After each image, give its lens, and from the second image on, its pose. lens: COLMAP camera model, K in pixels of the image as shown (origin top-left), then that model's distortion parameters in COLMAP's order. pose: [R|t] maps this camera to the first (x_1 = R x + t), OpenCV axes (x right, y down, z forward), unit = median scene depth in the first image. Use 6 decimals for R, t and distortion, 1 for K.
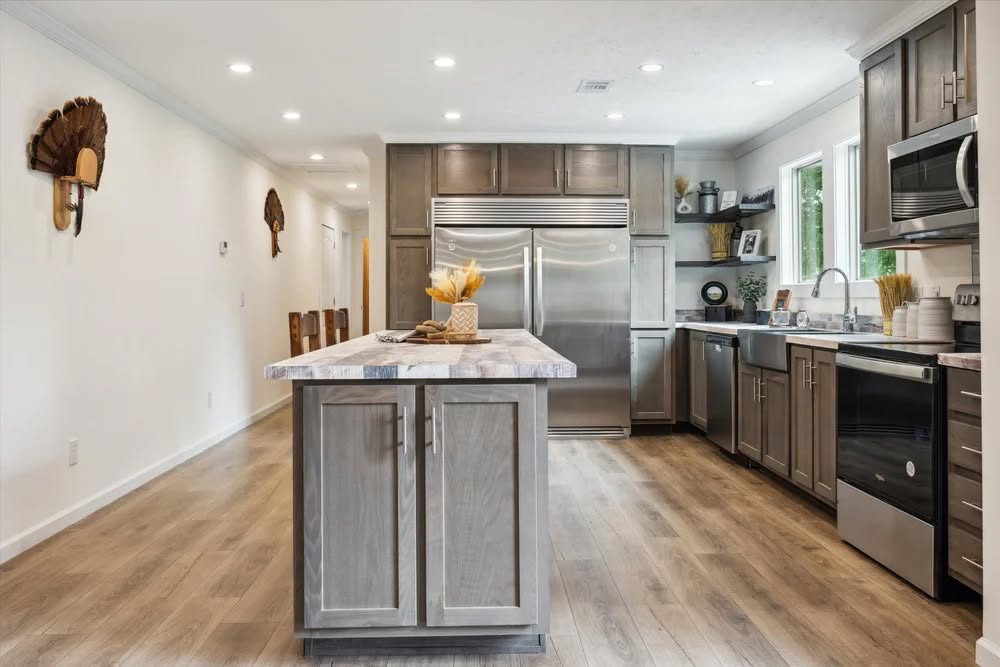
lens RADIAL K [[798.7, 0, 499.8], [0, 798.7, 292.5], [0, 0, 1]] dist [-0.000073, -0.001161]
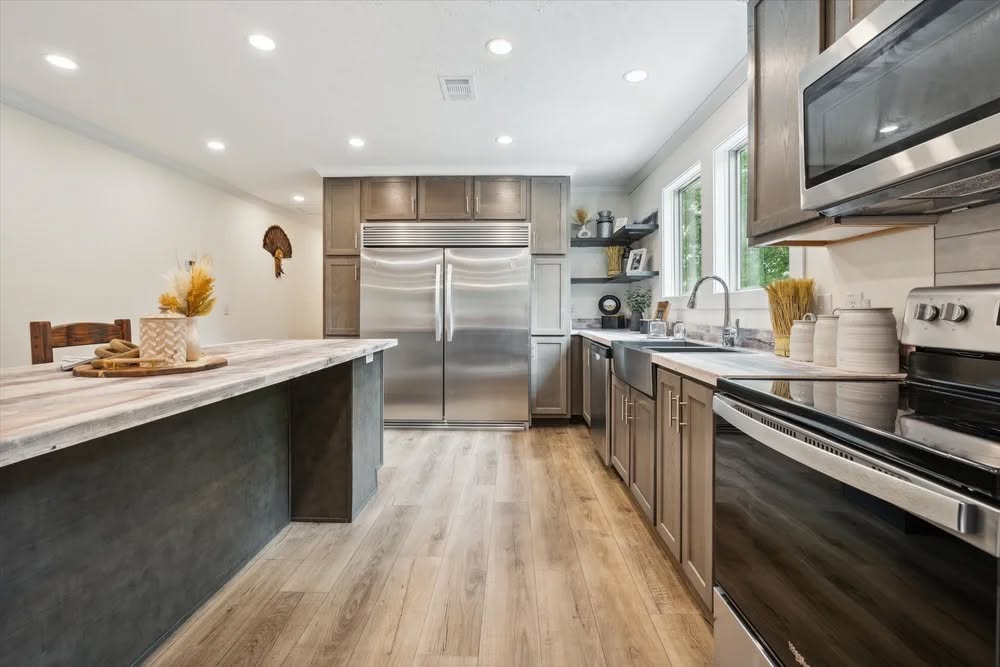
lens RADIAL K [[440.0, 0, 495.2], [0, 440.0, 309.8], [0, 0, 1]] dist [0.000044, 0.000011]
pose [[0.997890, 0.002766, -0.064861, 0.154360], [-0.002183, 0.999957, 0.009049, 0.002908], [0.064884, -0.008888, 0.997853, 0.365565]]
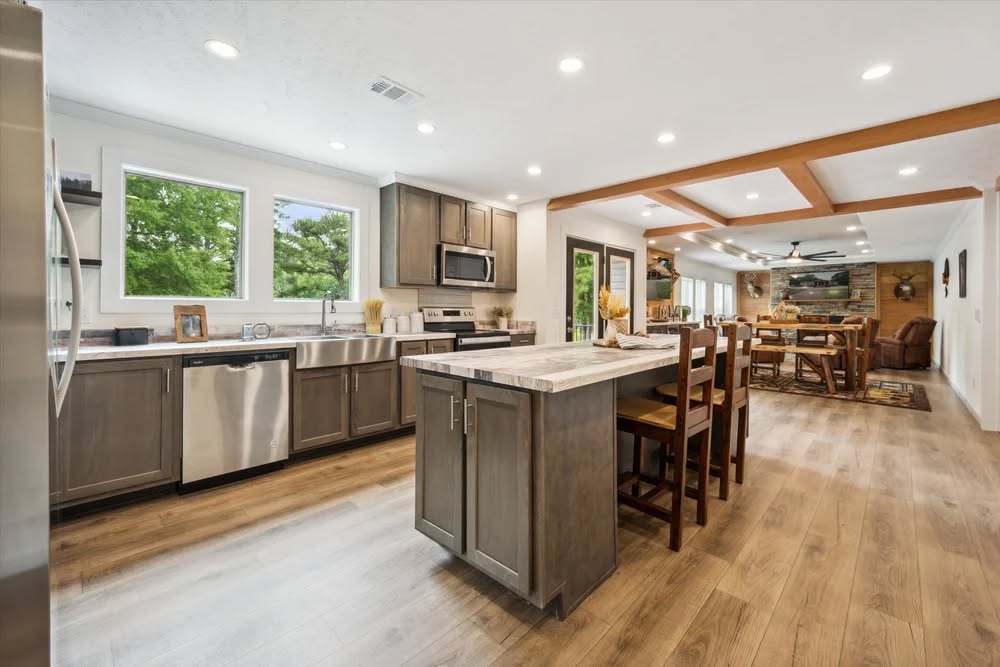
lens RADIAL K [[410.9, 0, 501.2], [0, 410.9, 309.6], [0, 0, 1]] dist [-0.000897, -0.000133]
pose [[-0.704321, -0.001162, 0.709881, -0.244040], [-0.008591, 0.999939, -0.006887, 0.002486], [-0.709830, -0.010949, -0.704288, 0.975707]]
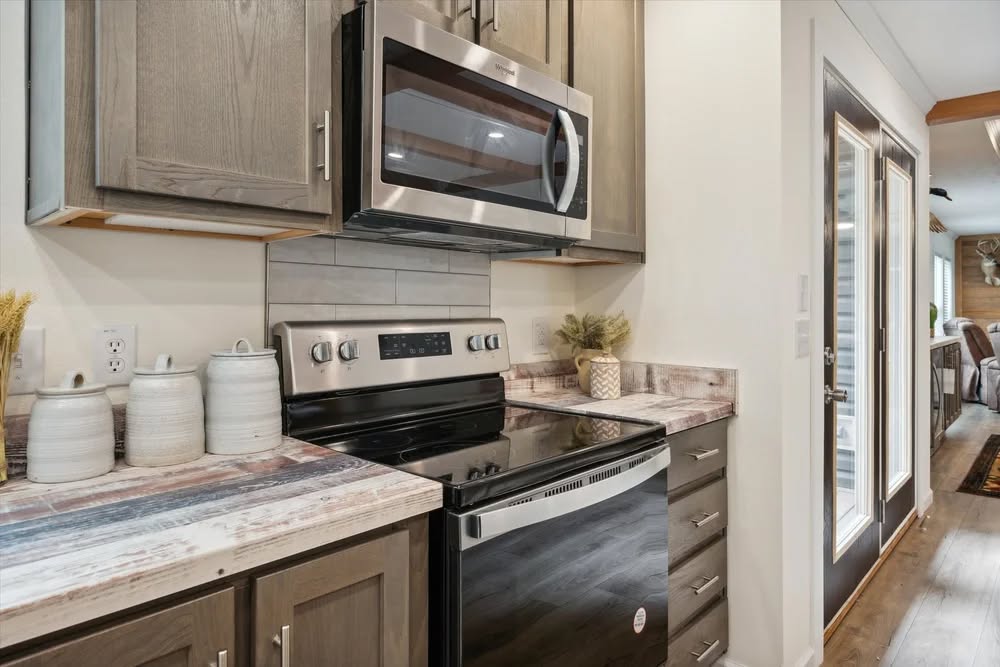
lens RADIAL K [[614.5, 0, 496.9], [0, 614.5, 303.3], [0, 0, 1]] dist [-0.000484, -0.000370]
pose [[-0.712494, 0.006253, 0.701650, 0.122722], [-0.003040, 0.999923, -0.011998, -0.010567], [-0.701671, -0.010681, -0.712421, 0.691339]]
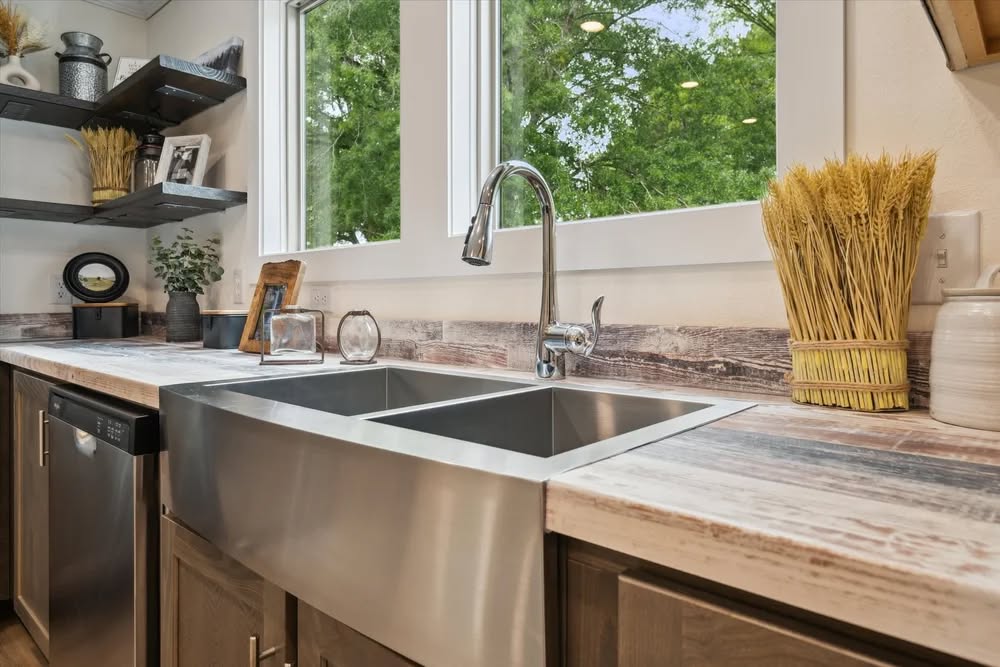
lens RADIAL K [[614.5, 0, 496.9], [0, 614.5, 303.3], [0, 0, 1]] dist [-0.000484, -0.000370]
pose [[0.689663, 0.005665, 0.724108, 0.186775], [-0.008896, 0.999960, 0.000650, 0.014972], [-0.724076, -0.006890, 0.689686, 0.639897]]
